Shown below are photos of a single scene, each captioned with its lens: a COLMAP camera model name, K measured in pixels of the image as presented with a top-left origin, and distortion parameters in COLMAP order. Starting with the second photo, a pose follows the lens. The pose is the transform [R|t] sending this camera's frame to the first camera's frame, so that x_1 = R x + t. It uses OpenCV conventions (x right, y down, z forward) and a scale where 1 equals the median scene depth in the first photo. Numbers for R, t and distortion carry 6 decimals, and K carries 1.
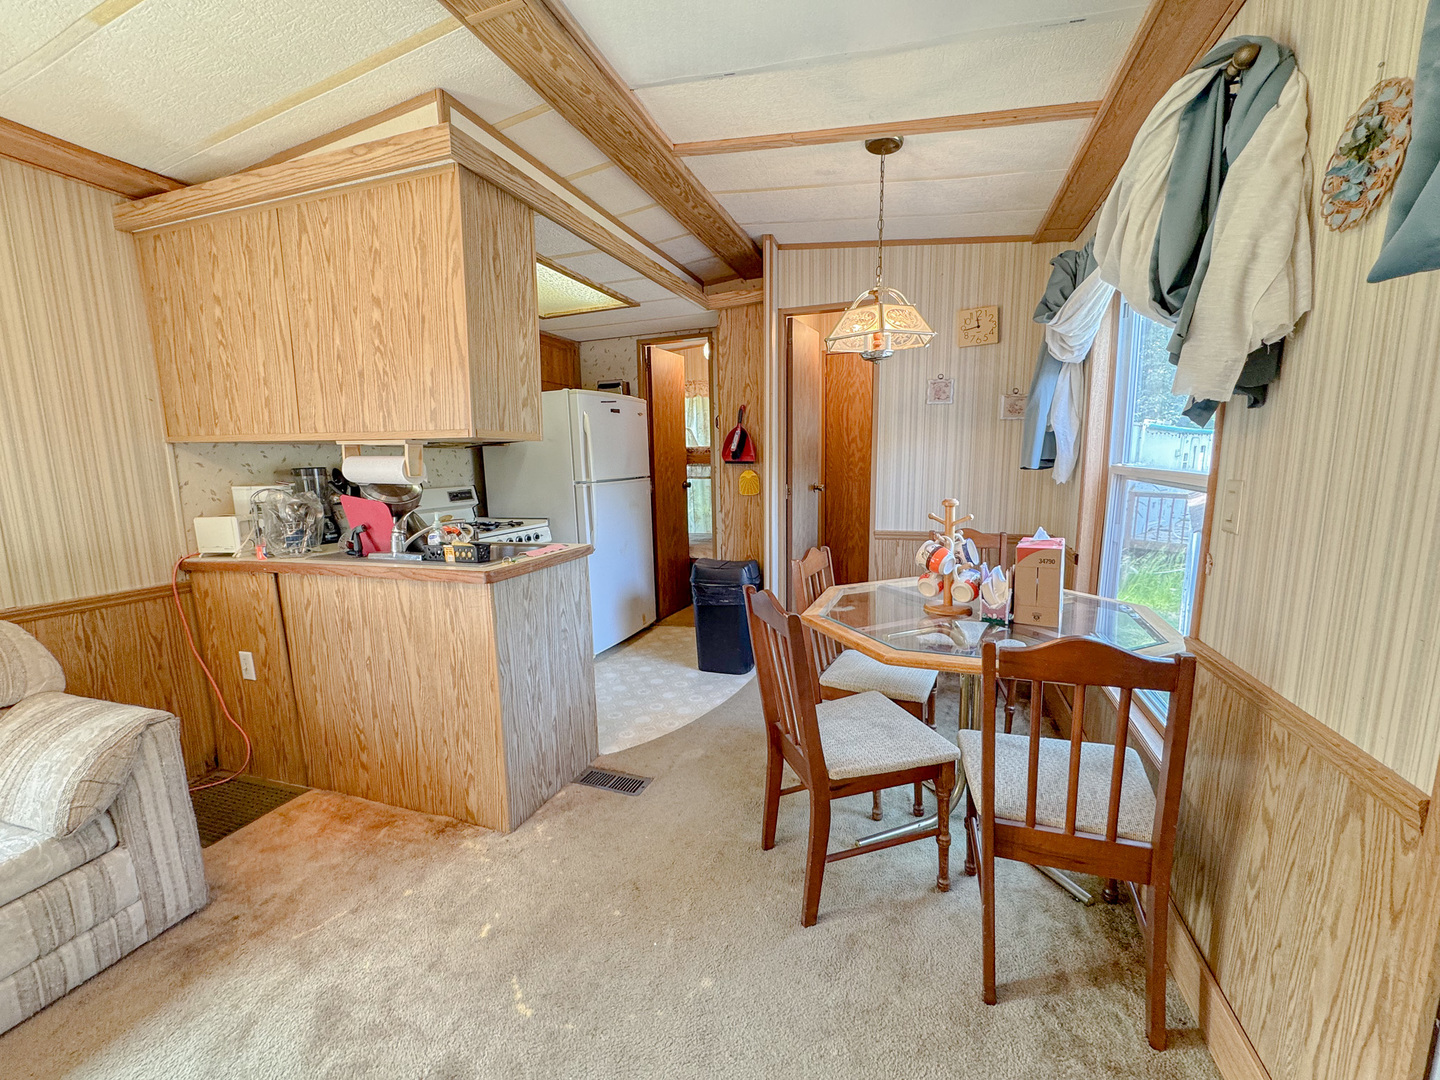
lens RADIAL K [[573.2, 0, 723.6], [0, 573.2, 539.5], [0, 0, 1]] dist [-0.004212, 0.000316]
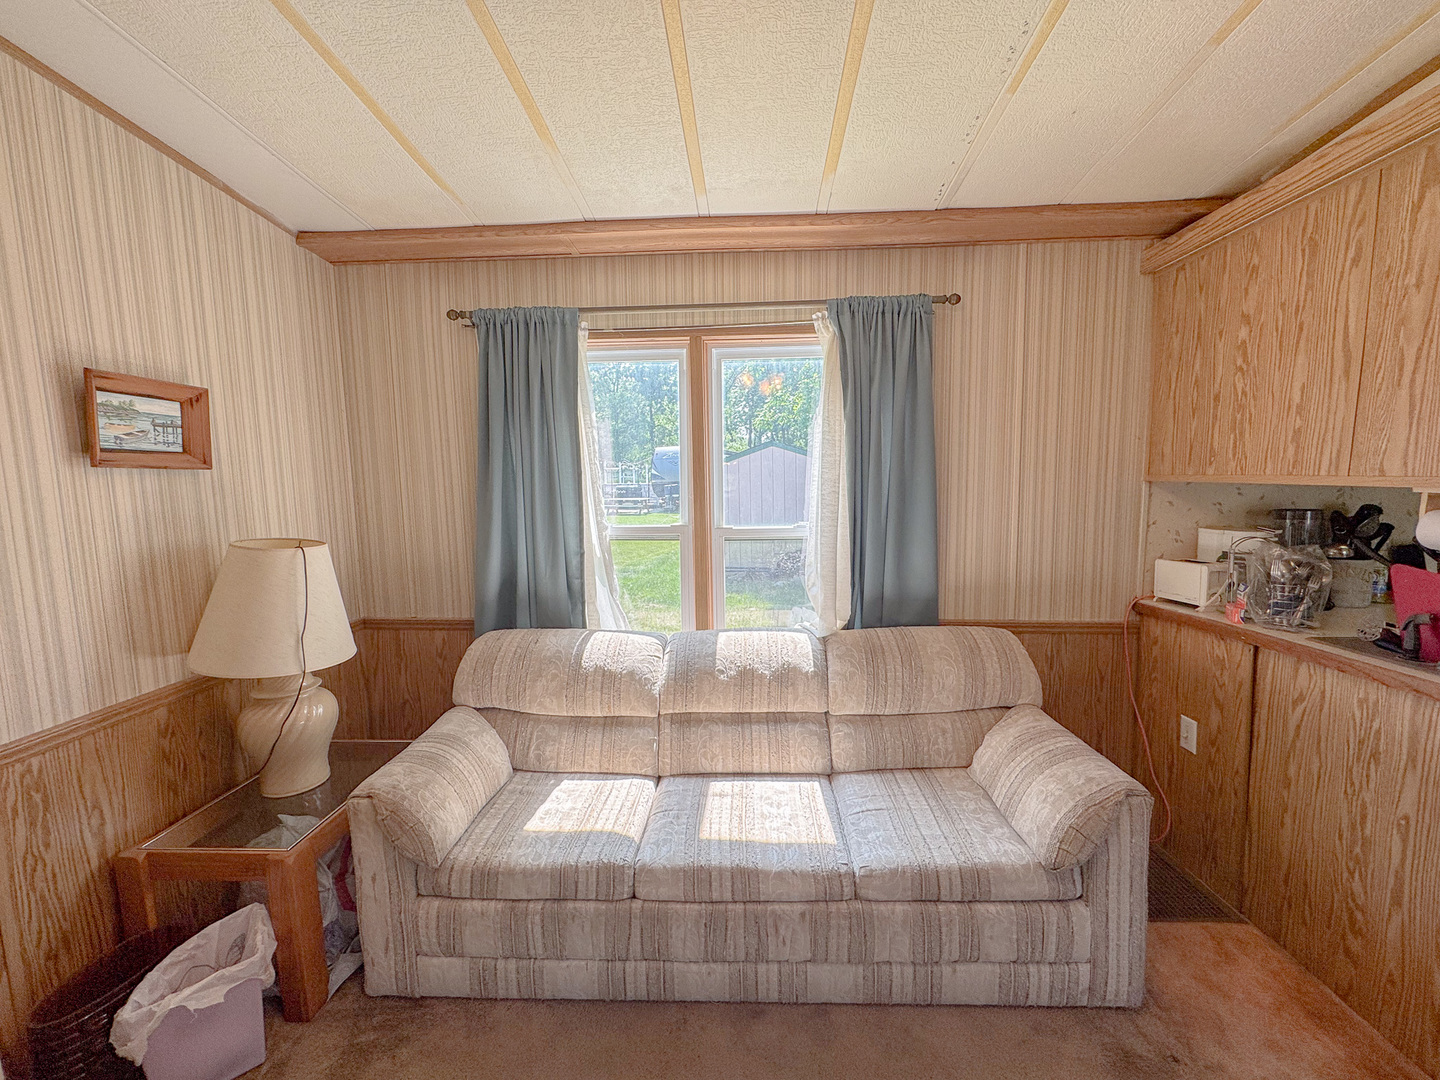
lens RADIAL K [[573.2, 0, 720.9], [0, 573.2, 540.4], [0, 0, 1]] dist [-0.004212, 0.000316]
pose [[0.278929, 0.107943, -0.954226, -0.247690], [-0.121162, 0.989678, 0.076537, -0.060050], [0.952638, 0.094267, 0.289129, 0.034162]]
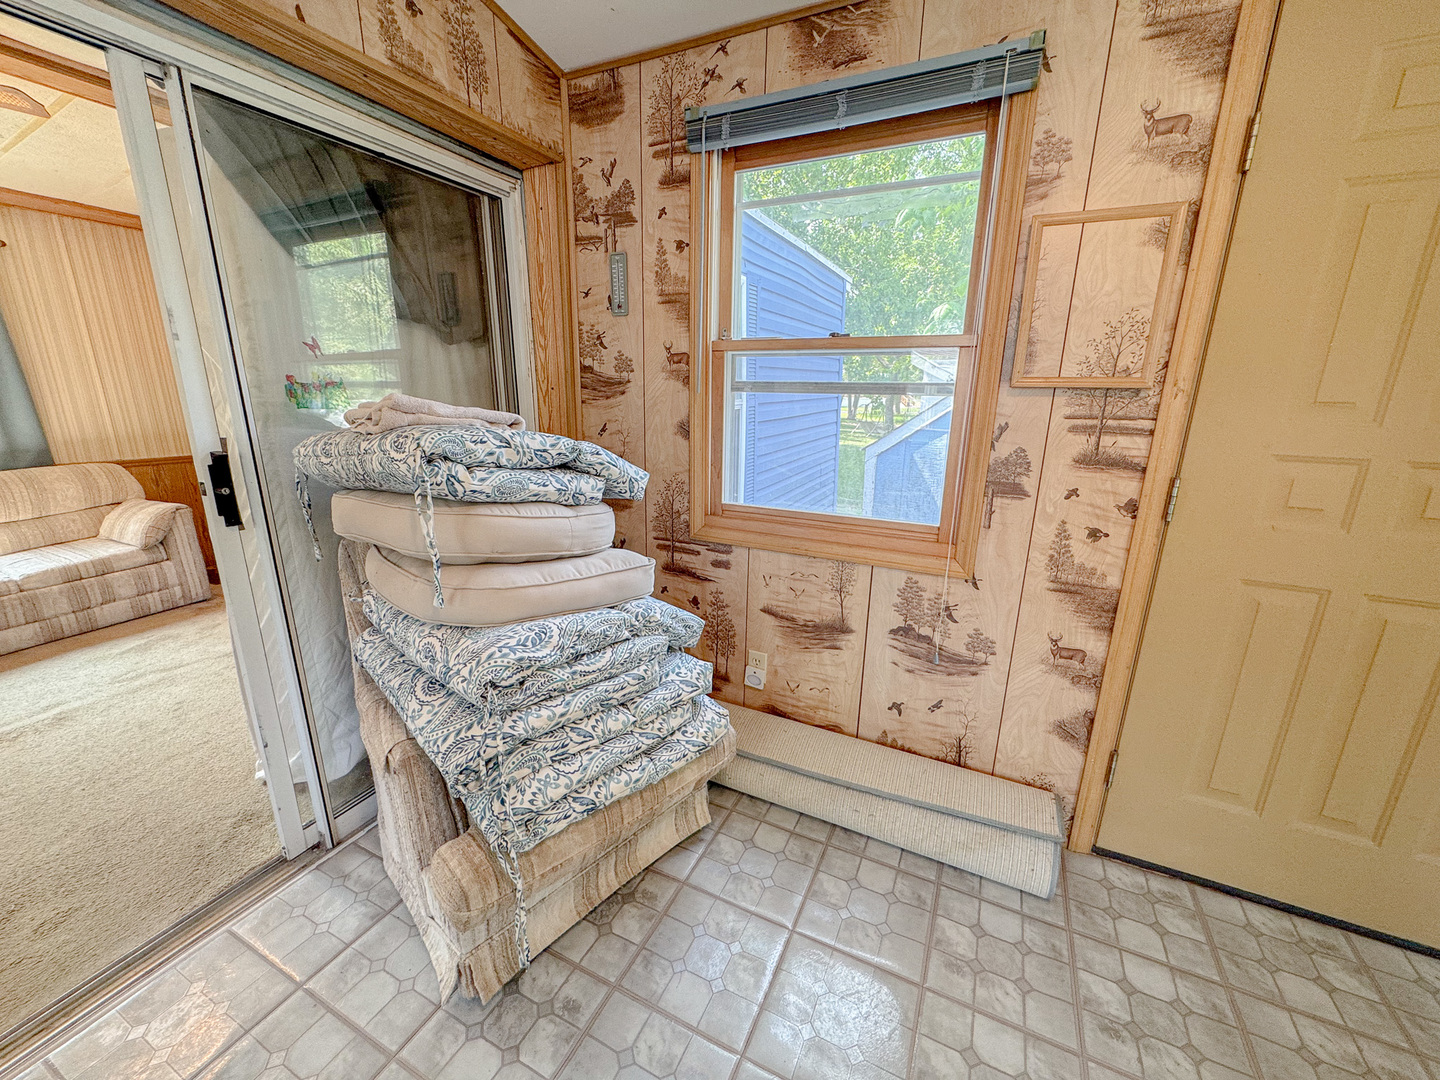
lens RADIAL K [[573.2, 0, 716.4], [0, 573.2, 540.3], [0, 0, 1]] dist [-0.004212, 0.000316]
pose [[0.994120, 0.041054, -0.100204, 0.929719], [-0.029417, 0.992934, 0.114964, 0.098216], [0.104216, -0.111340, 0.988303, -0.703400]]
